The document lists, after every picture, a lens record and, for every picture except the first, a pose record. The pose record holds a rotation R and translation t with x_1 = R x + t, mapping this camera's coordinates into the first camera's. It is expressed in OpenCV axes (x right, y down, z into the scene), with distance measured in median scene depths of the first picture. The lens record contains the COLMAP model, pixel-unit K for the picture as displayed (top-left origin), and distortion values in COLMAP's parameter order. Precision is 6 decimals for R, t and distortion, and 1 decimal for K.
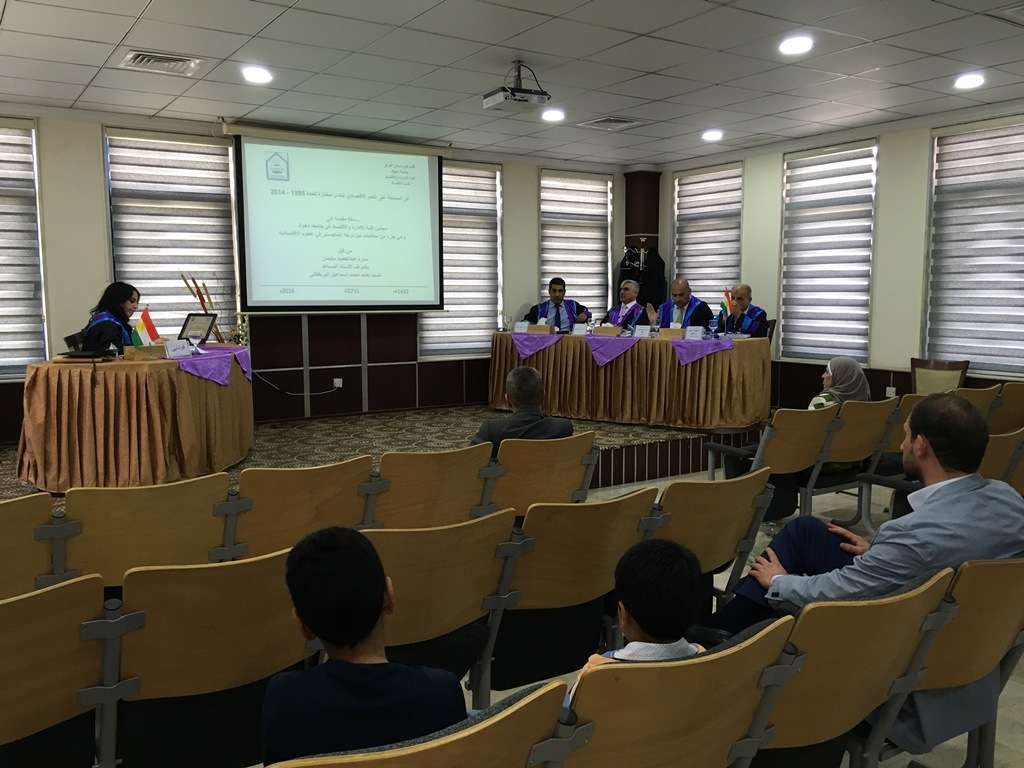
lens RADIAL K [[867.4, 0, 512.0], [0, 867.4, 384.0], [0, 0, 1]] dist [0.092850, -0.131778]
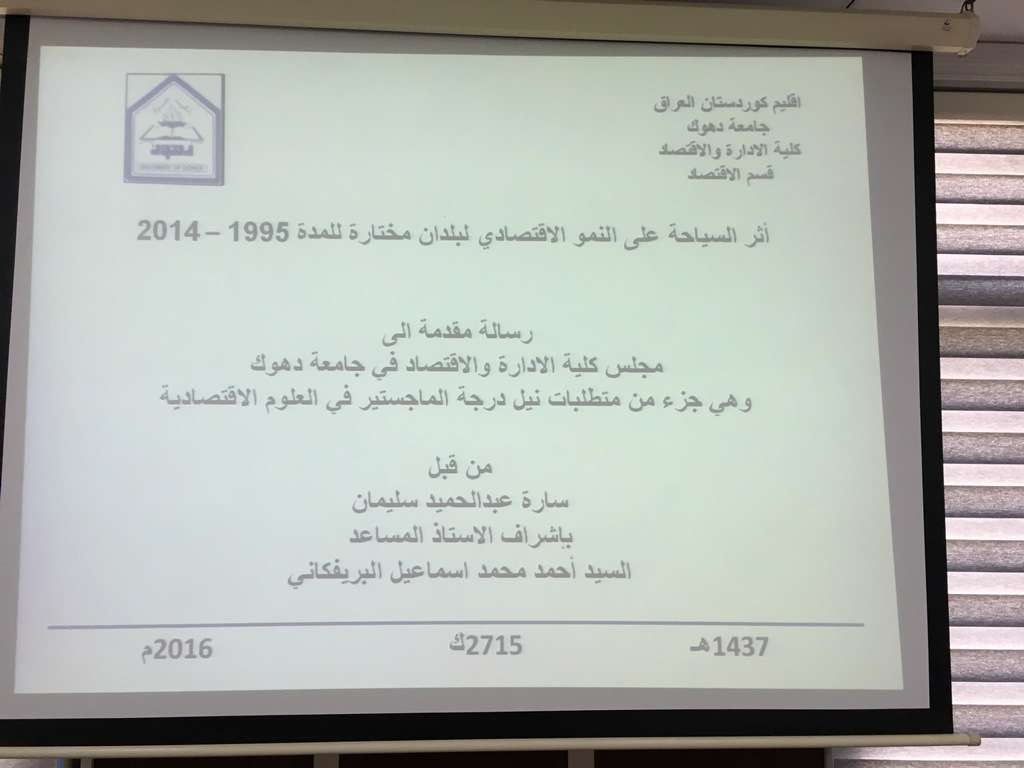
lens RADIAL K [[867.4, 0, 512.0], [0, 867.4, 384.0], [0, 0, 1]] dist [0.092850, -0.131778]
pose [[0.858539, -0.033762, -0.511636, -0.057686], [-0.064041, 0.982956, -0.172327, -0.125203], [0.508734, 0.180715, 0.841744, 0.748358]]
